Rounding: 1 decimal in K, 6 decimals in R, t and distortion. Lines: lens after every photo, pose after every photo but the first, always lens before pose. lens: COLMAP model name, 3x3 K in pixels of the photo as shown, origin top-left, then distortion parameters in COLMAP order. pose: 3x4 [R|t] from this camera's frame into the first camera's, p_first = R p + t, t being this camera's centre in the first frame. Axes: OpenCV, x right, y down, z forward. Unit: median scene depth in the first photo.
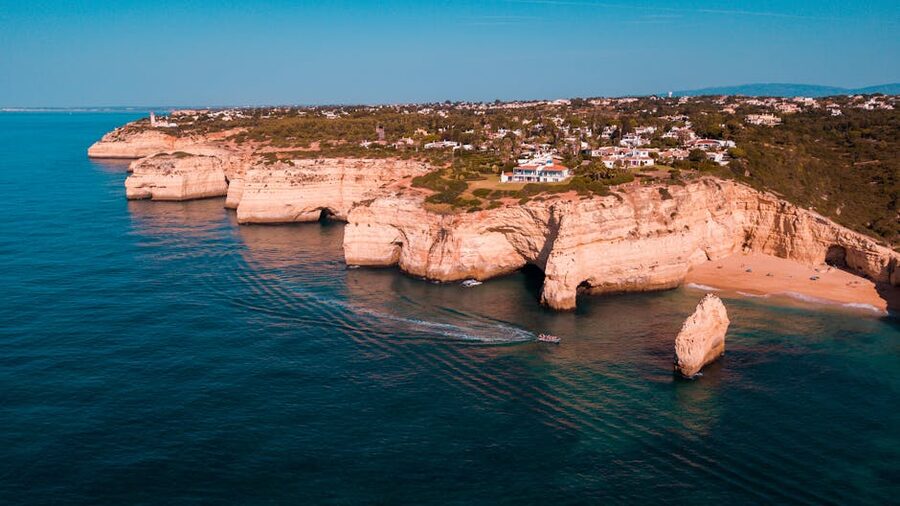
lens RADIAL K [[682.7, 0, 448.7], [0, 682.7, 252.3], [0, 0, 1]] dist [0.006159, 0.000634]
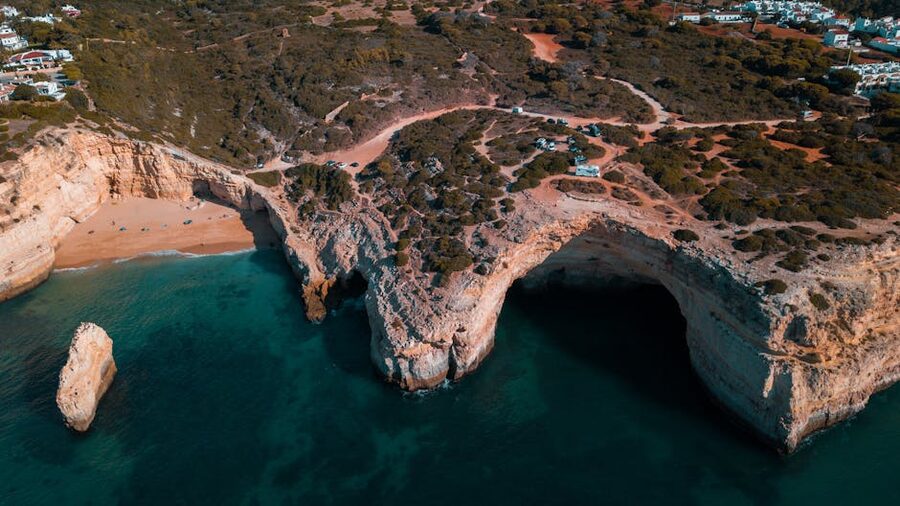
lens RADIAL K [[682.7, 0, 448.6], [0, 682.7, 253.2], [0, 0, 1]] dist [0.006159, 0.000634]
pose [[0.654962, -0.333602, 0.678037, 0.077303], [0.172580, 0.939598, 0.295586, -0.137762], [-0.735691, -0.076581, 0.672974, 0.025615]]
